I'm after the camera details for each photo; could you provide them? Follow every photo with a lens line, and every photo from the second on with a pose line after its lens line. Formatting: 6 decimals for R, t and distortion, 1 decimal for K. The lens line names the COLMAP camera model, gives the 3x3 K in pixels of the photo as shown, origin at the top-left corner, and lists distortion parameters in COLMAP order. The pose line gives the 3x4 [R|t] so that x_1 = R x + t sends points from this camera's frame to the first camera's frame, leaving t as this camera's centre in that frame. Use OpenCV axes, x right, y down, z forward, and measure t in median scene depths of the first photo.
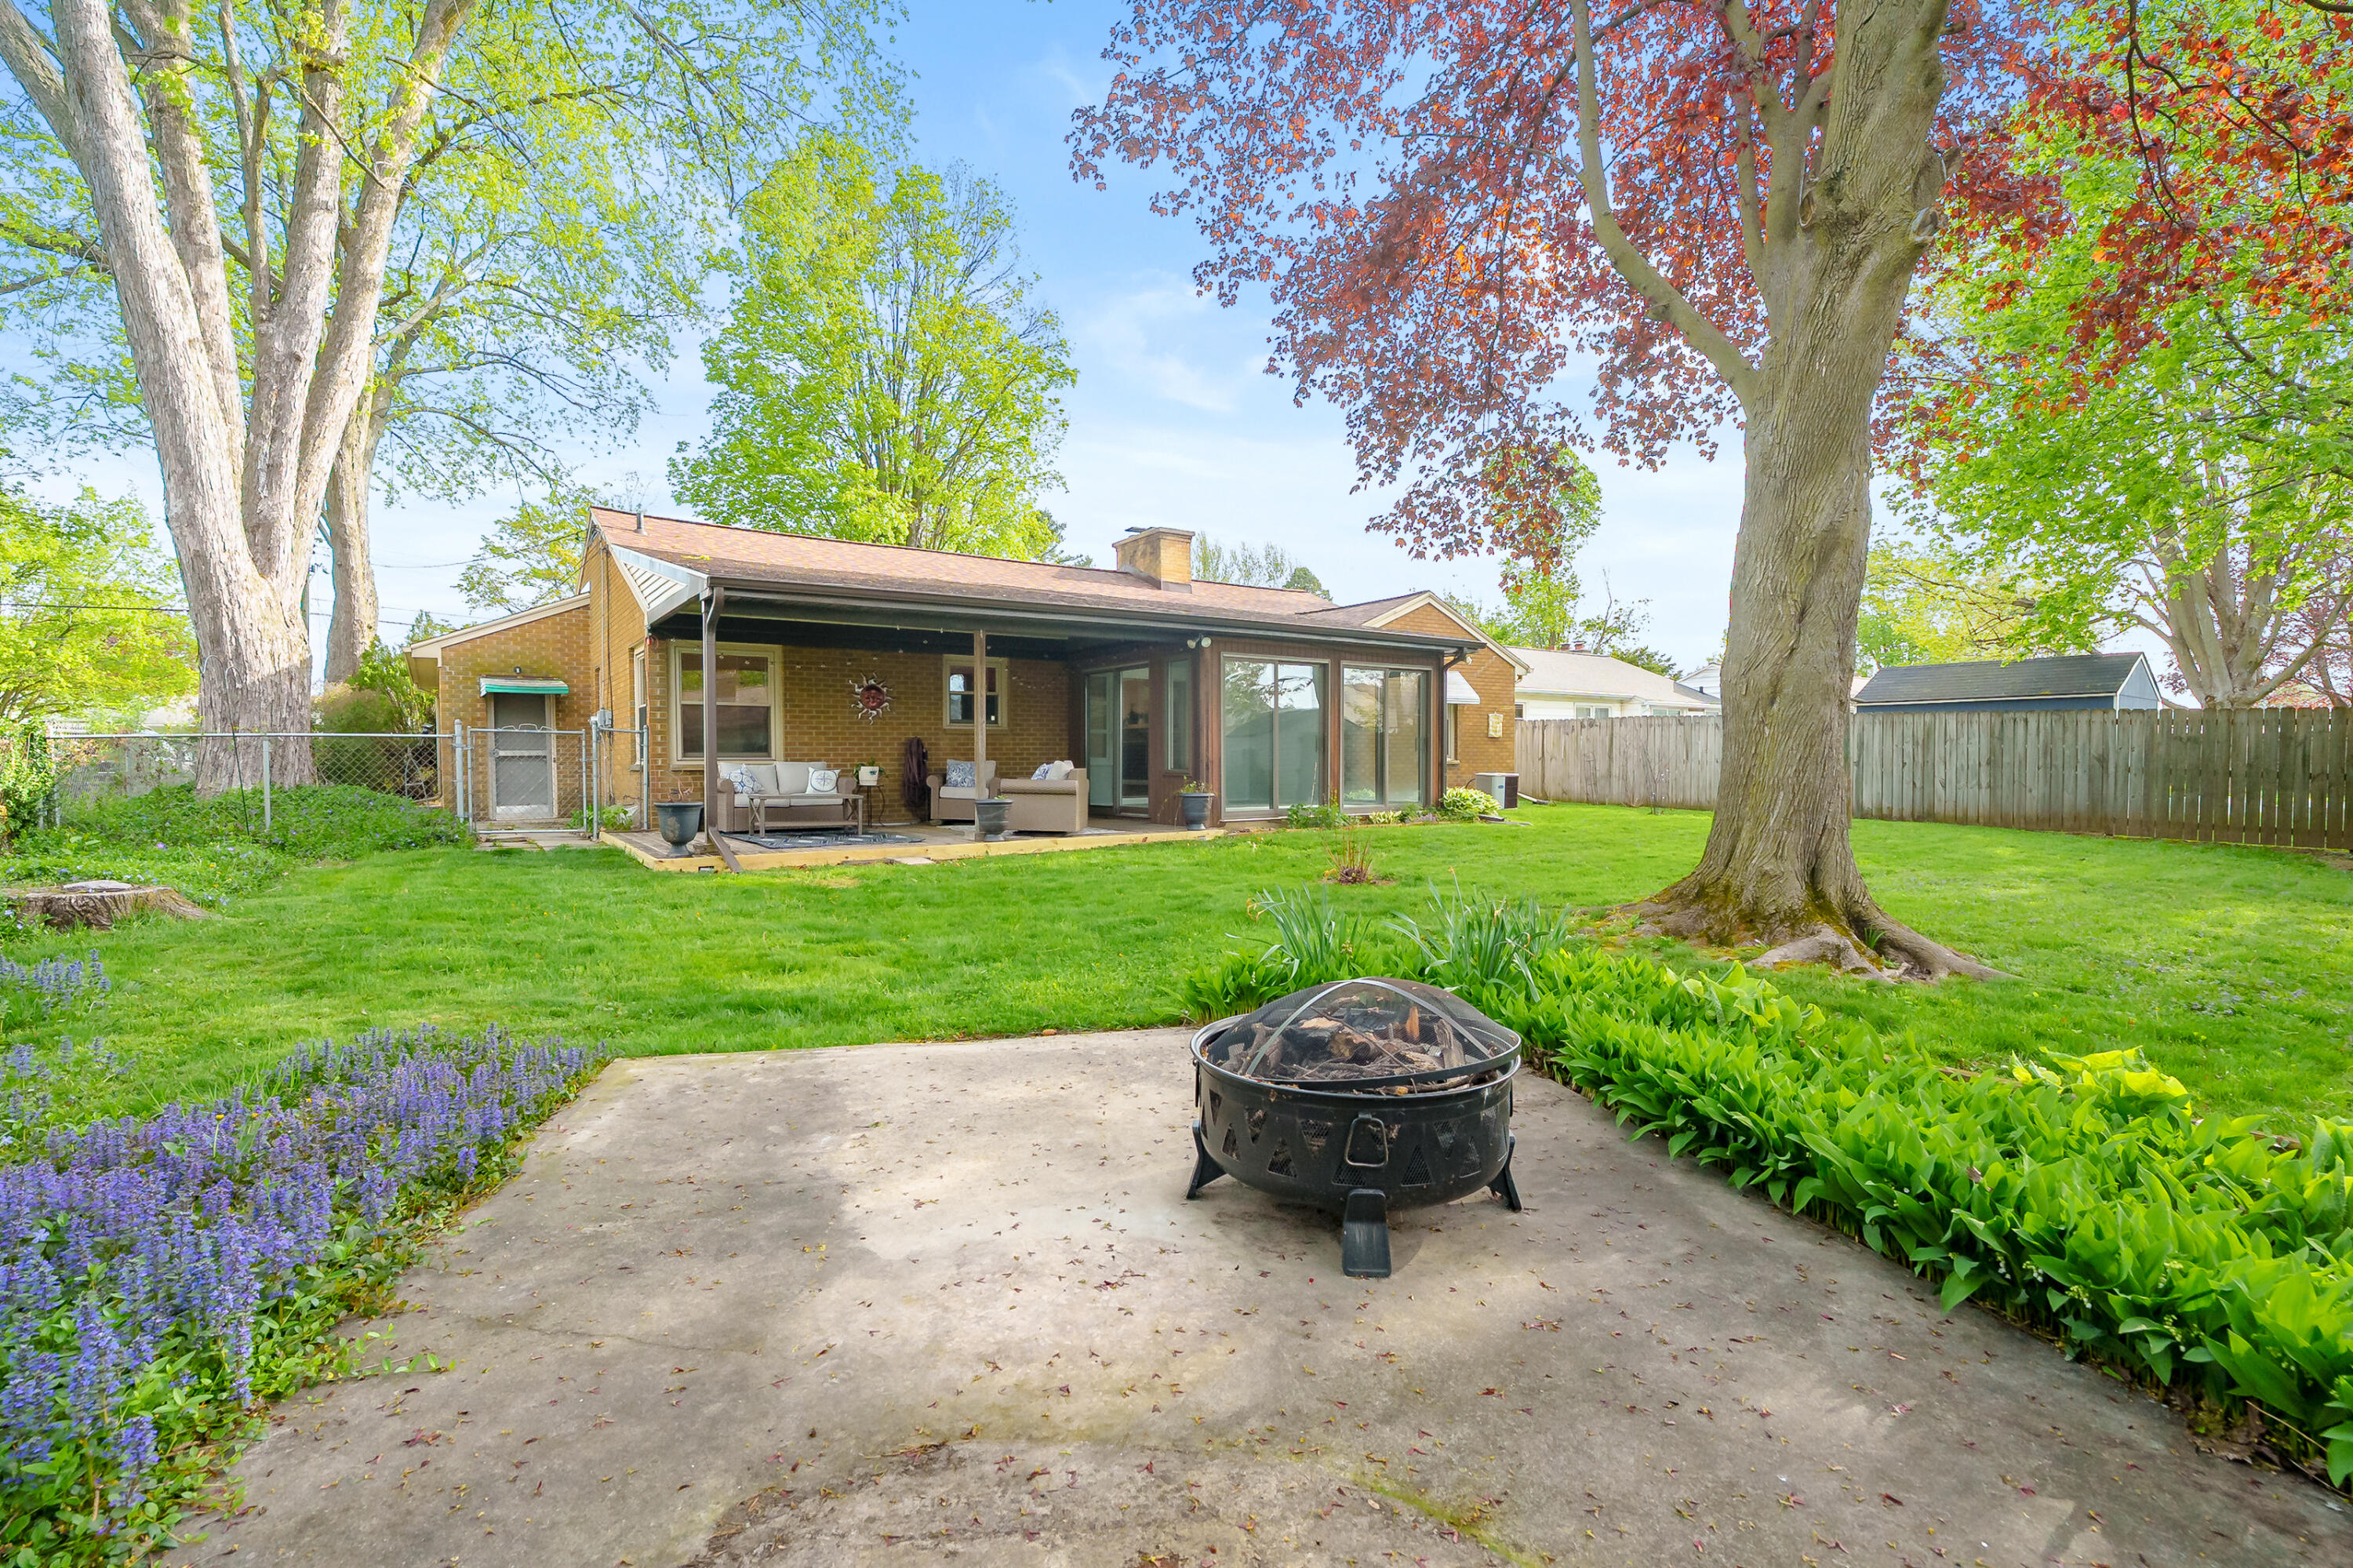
lens RADIAL K [[1057.4, 0, 1176.9], [0, 1057.4, 785.6], [0, 0, 1]] dist [-0.011383, -0.000331]
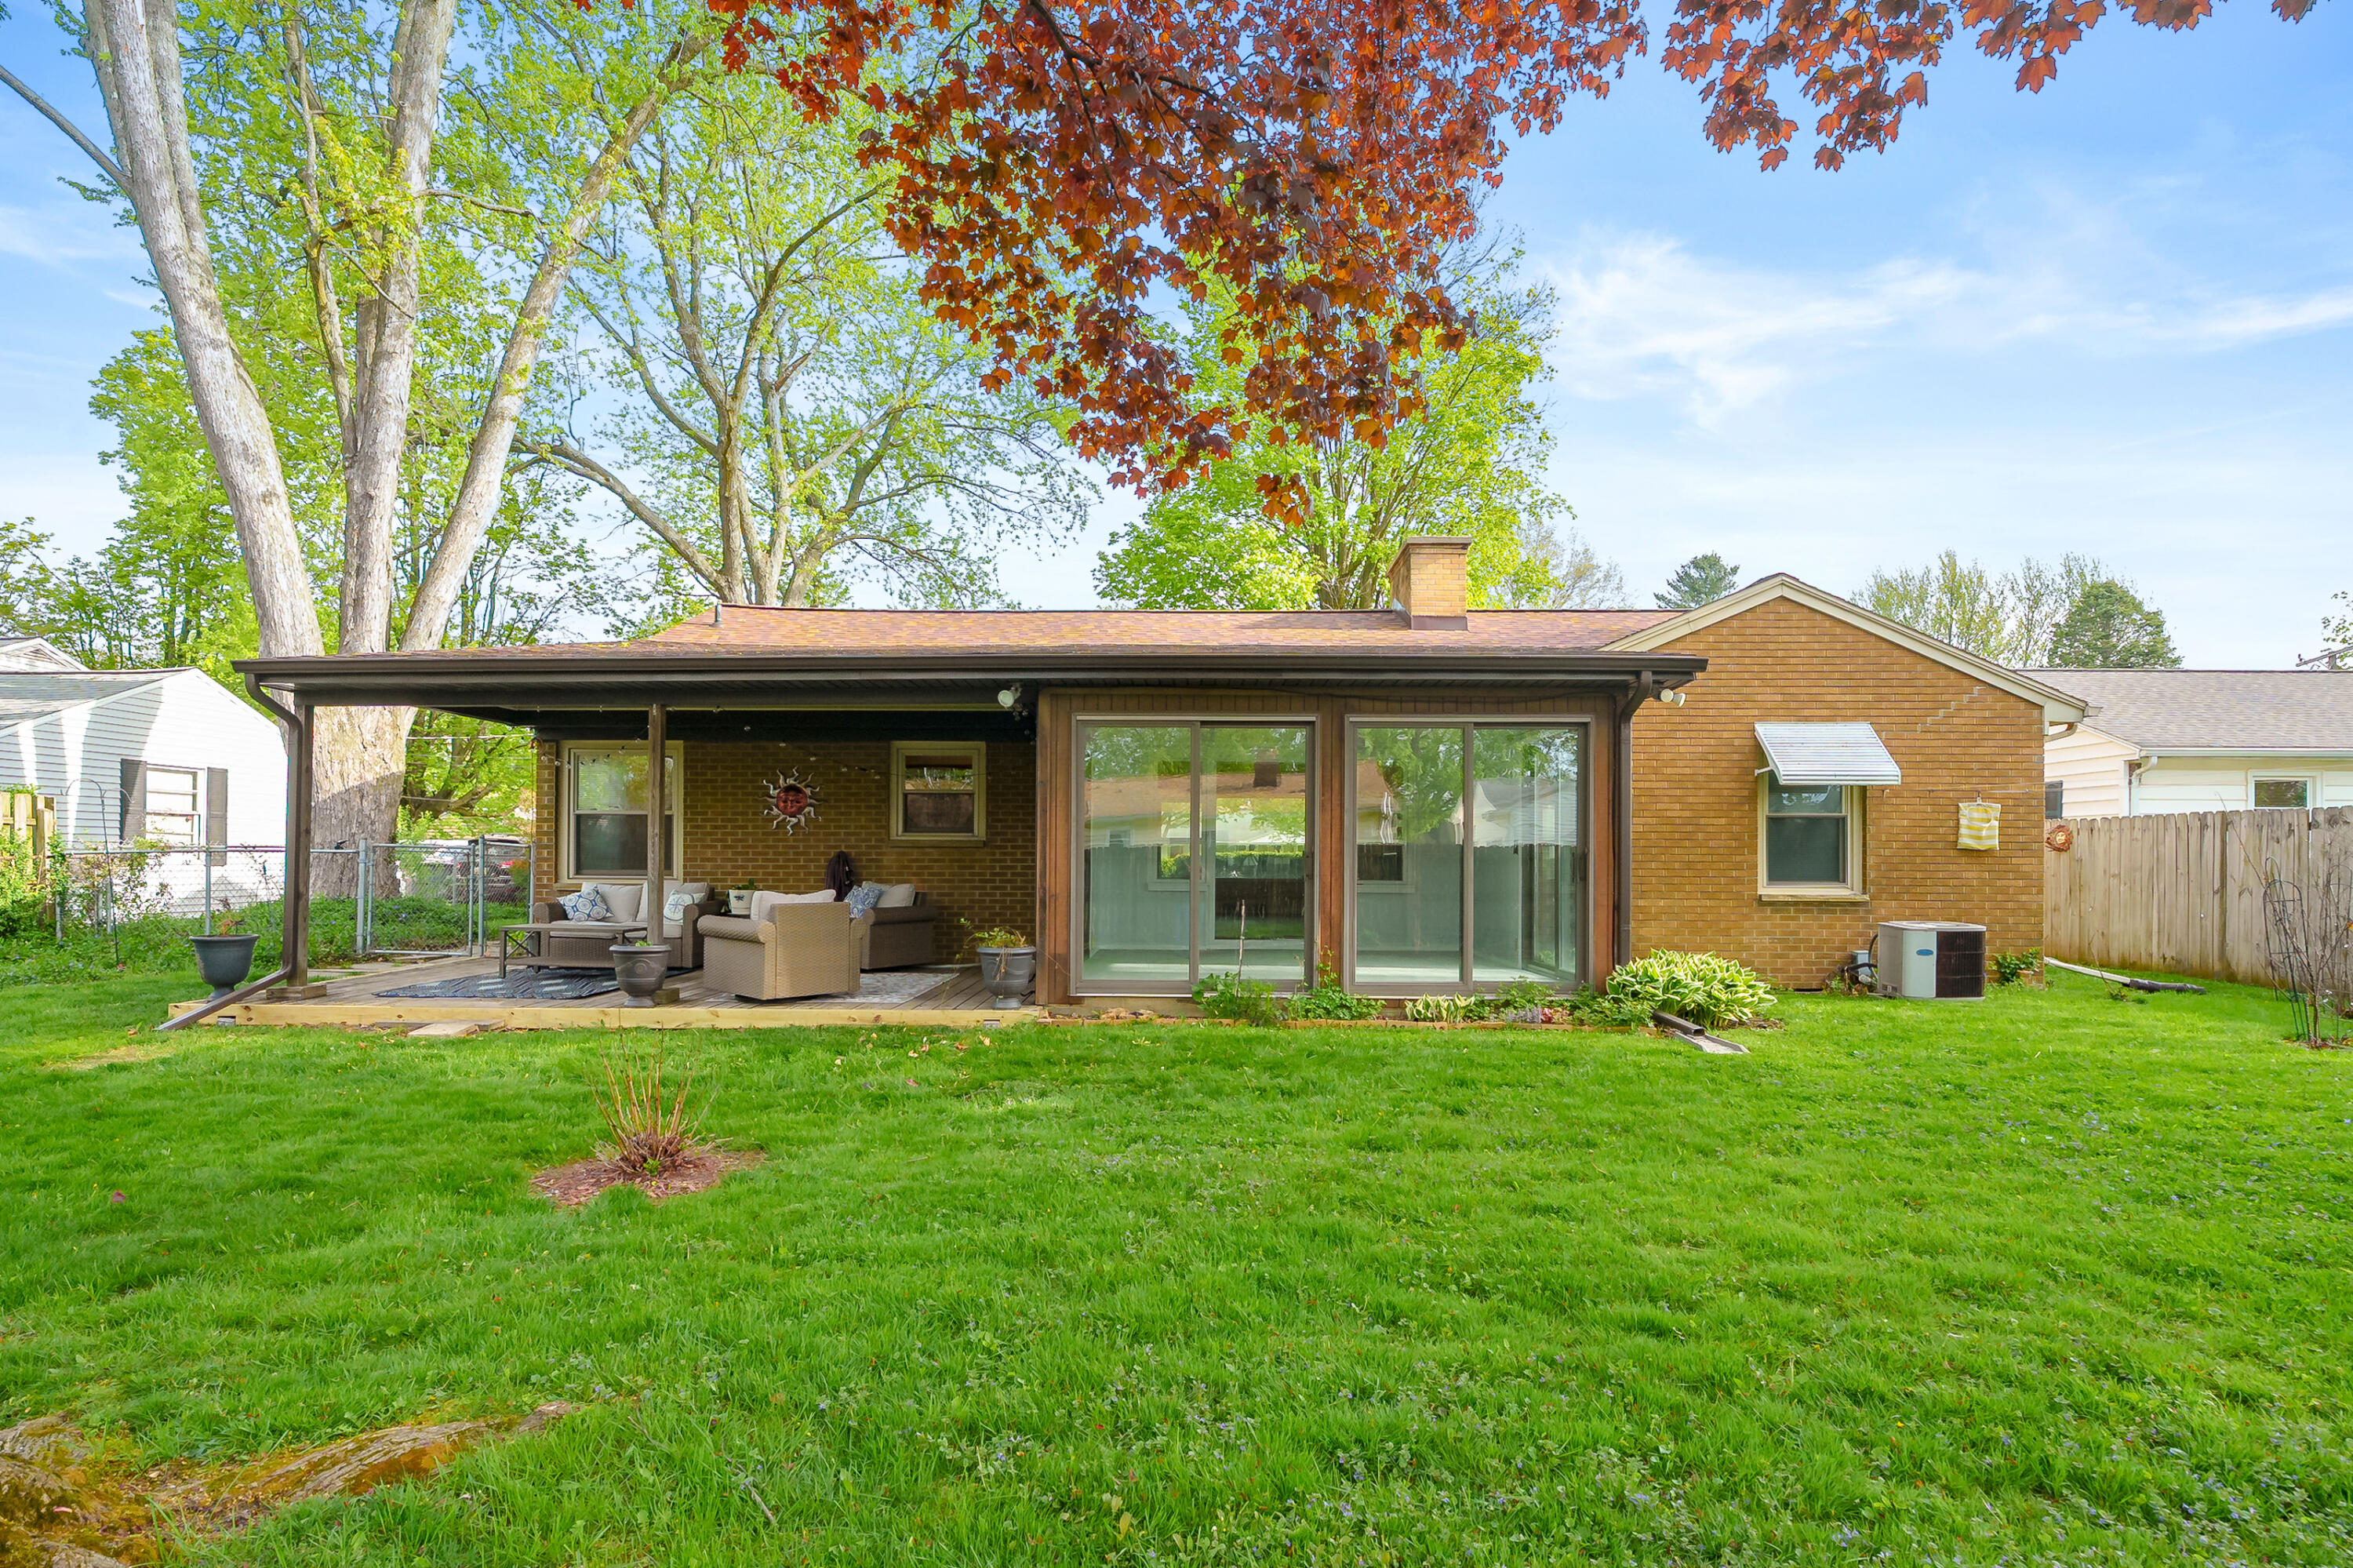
lens RADIAL K [[1151.6, 0, 1170.9], [0, 1151.6, 827.7], [0, 0, 1]] dist [-0.010953, 0.001270]
pose [[0.808041, -0.008654, -0.589062, 0.408623], [-0.022876, 0.998677, -0.046052, -0.029150], [0.588682, 0.050687, 0.806774, 0.447689]]
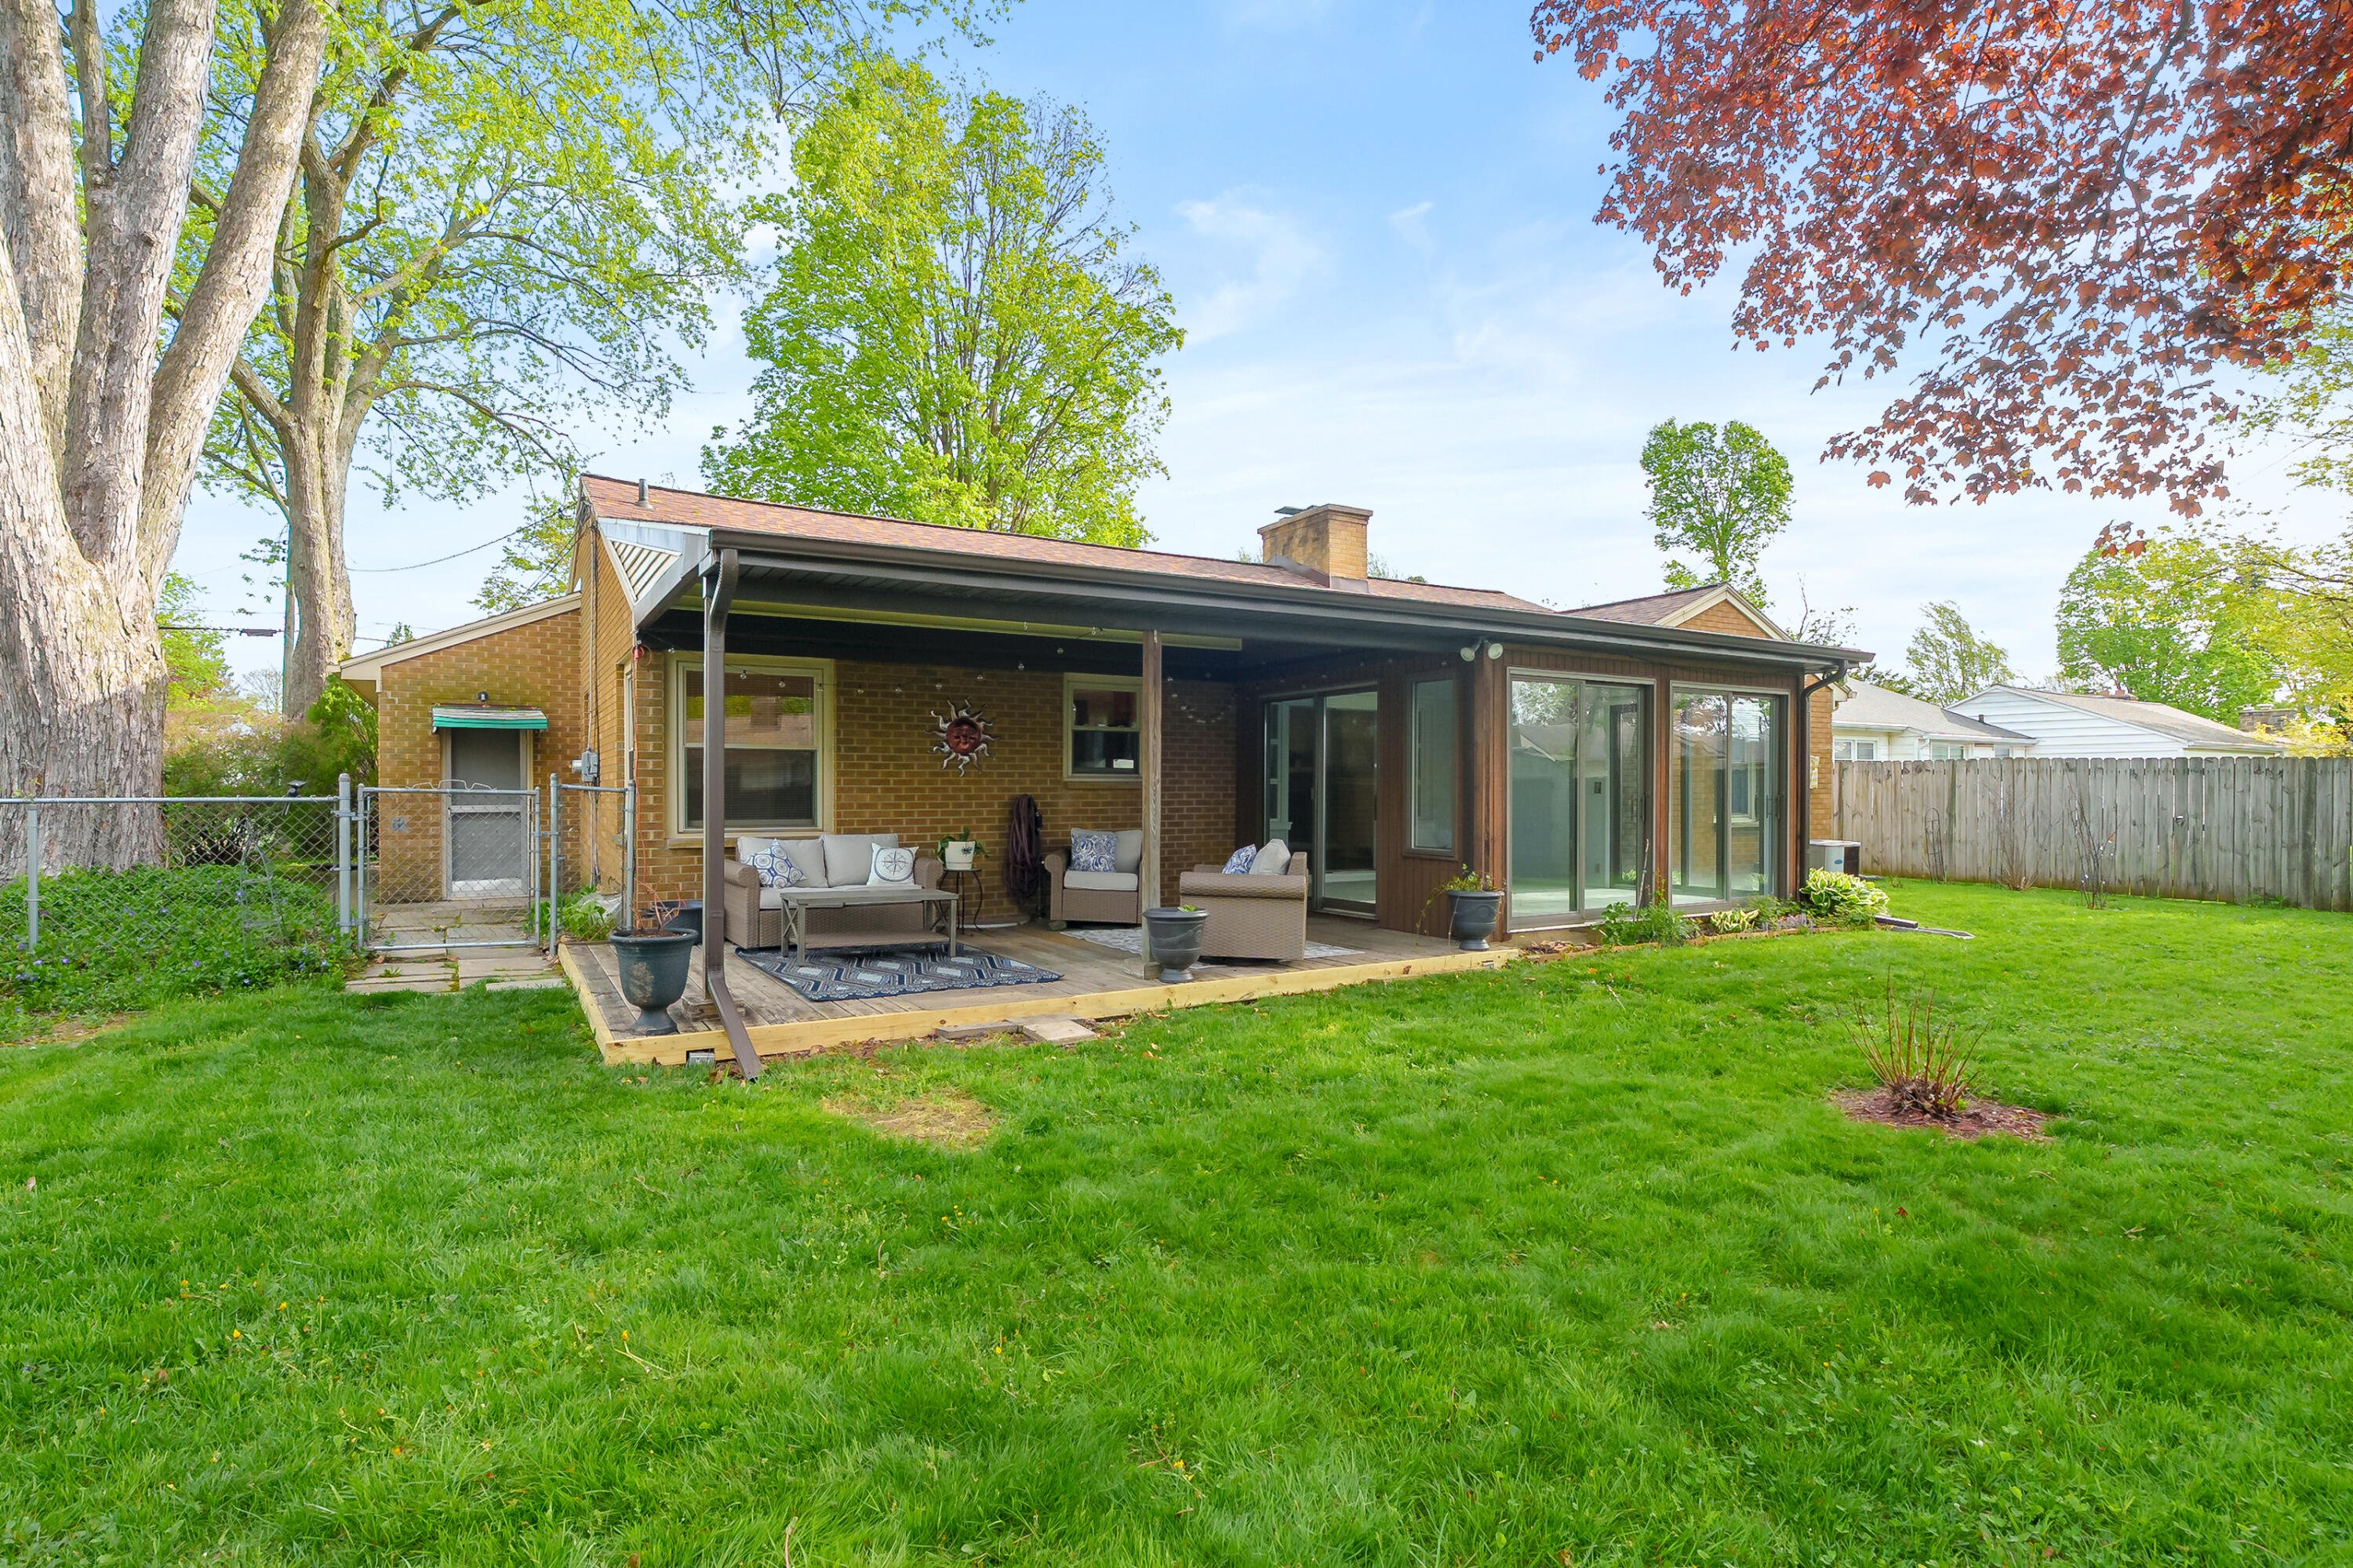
lens RADIAL K [[1144.2, 0, 1163.9], [0, 1144.2, 793.5], [0, 0, 1]] dist [-0.019441, 0.001986]
pose [[0.997446, 0.004663, -0.071279, -0.101268], [-0.006247, 0.999738, -0.022024, -0.029633], [0.071157, 0.022413, 0.997213, 0.262460]]
